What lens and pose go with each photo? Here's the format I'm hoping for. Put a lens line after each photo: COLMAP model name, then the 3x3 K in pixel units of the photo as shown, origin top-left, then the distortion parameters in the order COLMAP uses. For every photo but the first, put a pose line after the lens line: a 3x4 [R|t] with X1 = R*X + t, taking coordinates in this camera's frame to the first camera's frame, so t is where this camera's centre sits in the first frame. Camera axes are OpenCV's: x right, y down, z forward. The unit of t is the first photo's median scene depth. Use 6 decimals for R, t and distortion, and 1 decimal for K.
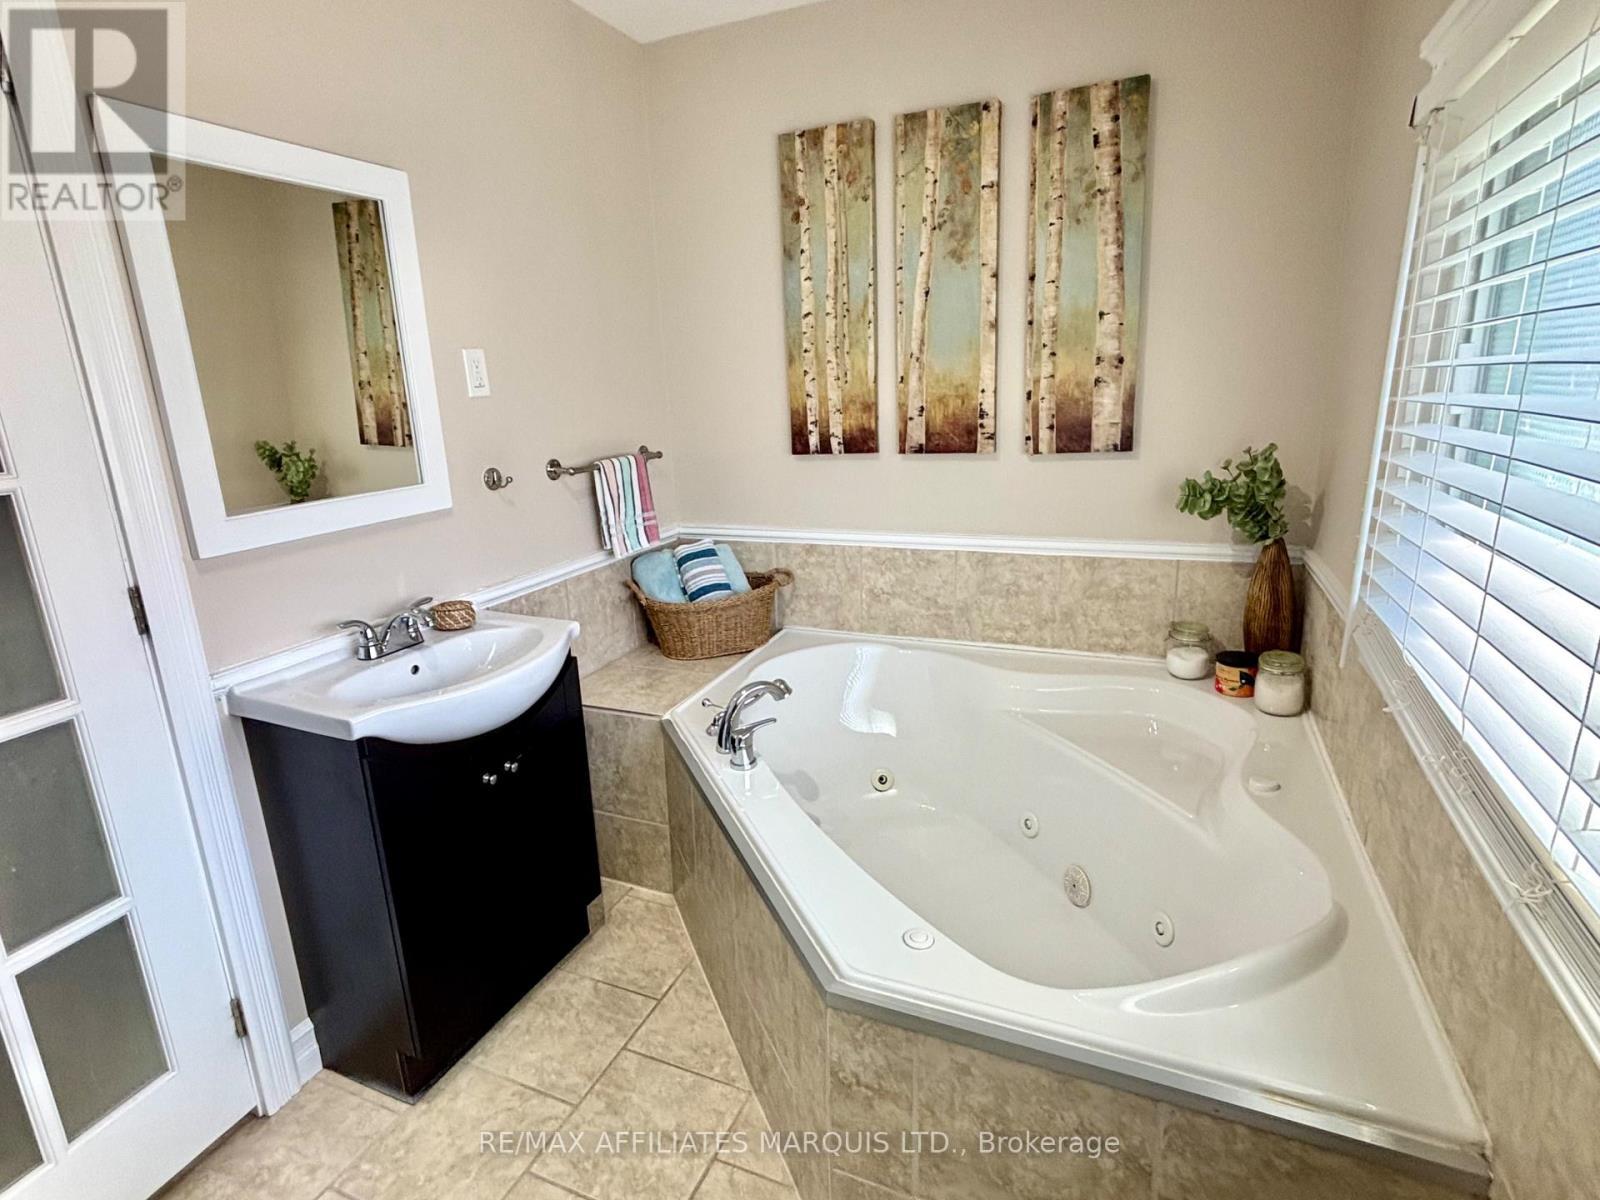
lens RADIAL K [[755.0, 0, 797.3], [0, 755.0, 594.5], [0, 0, 1]] dist [0.002691, -0.053162]
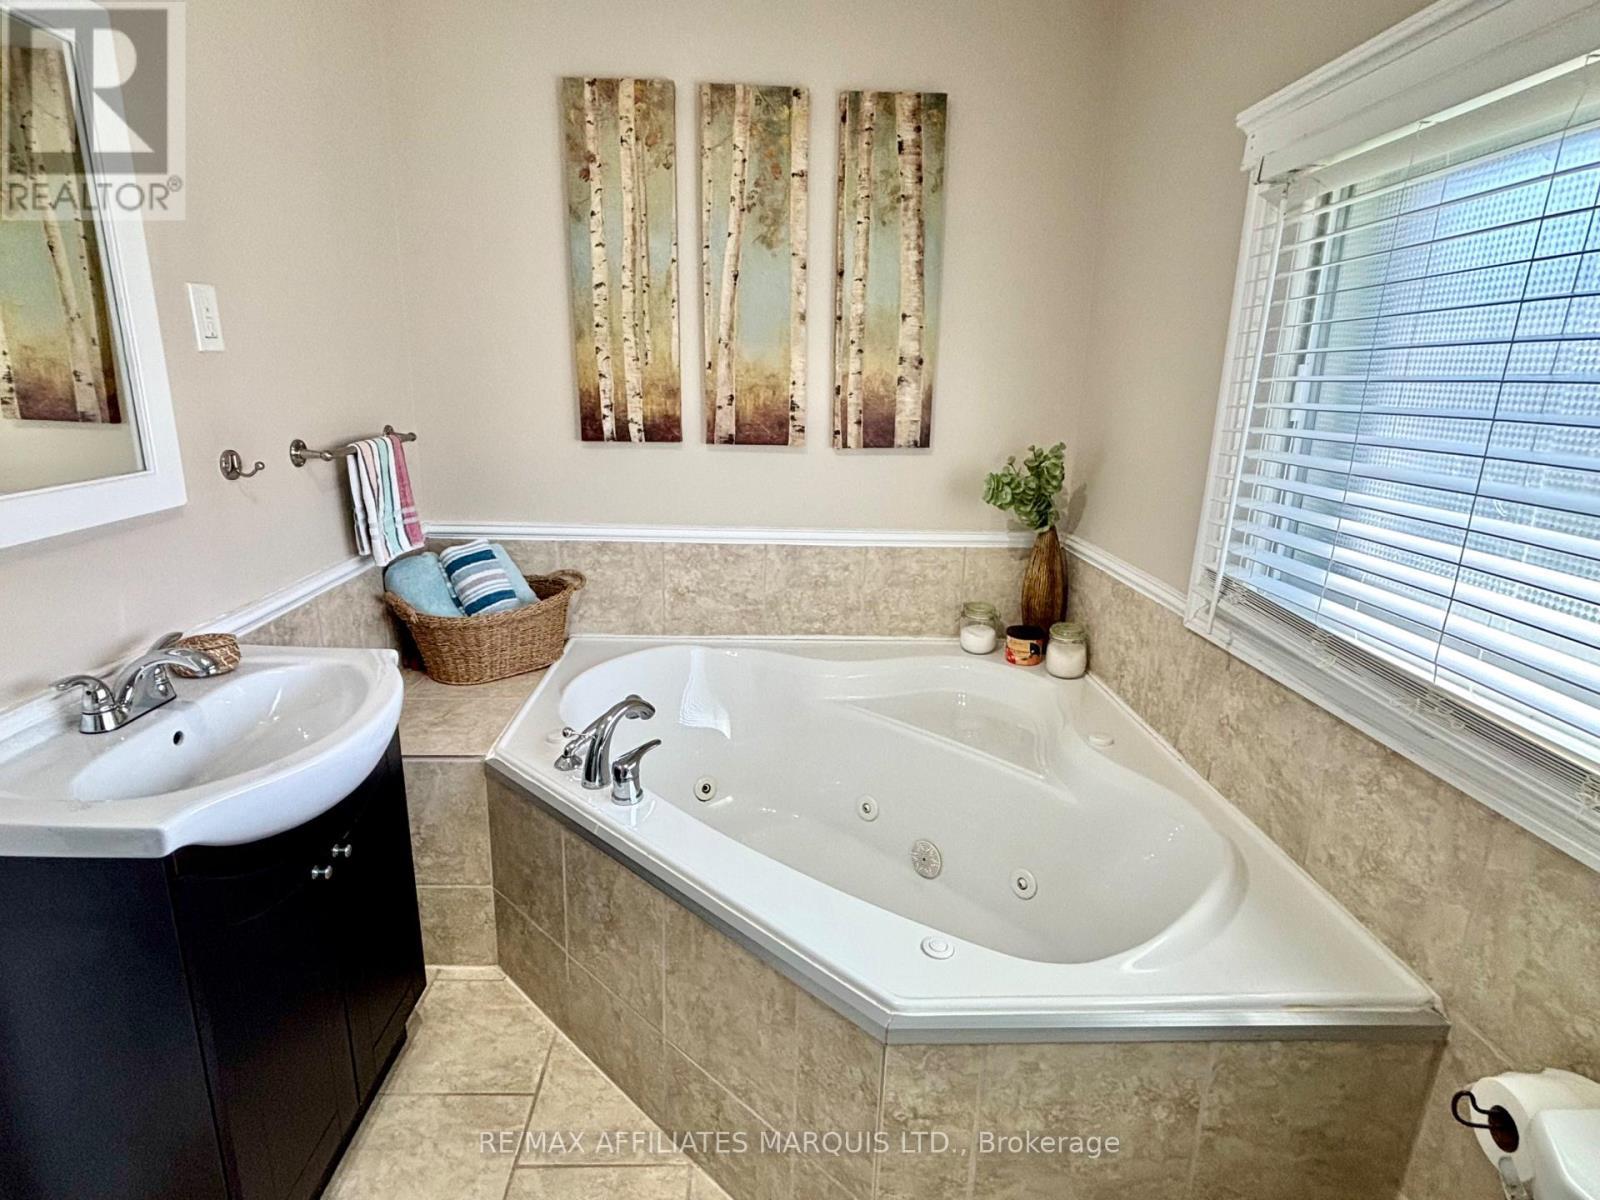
lens RADIAL K [[755.0, 0, 797.3], [0, 755.0, 594.5], [0, 0, 1]] dist [0.002691, -0.053162]
pose [[0.902783, -0.055989, 0.426436, -0.193114], [0.052143, 0.998425, 0.020700, -0.012284], [-0.426923, 0.003548, 0.904281, 0.103443]]
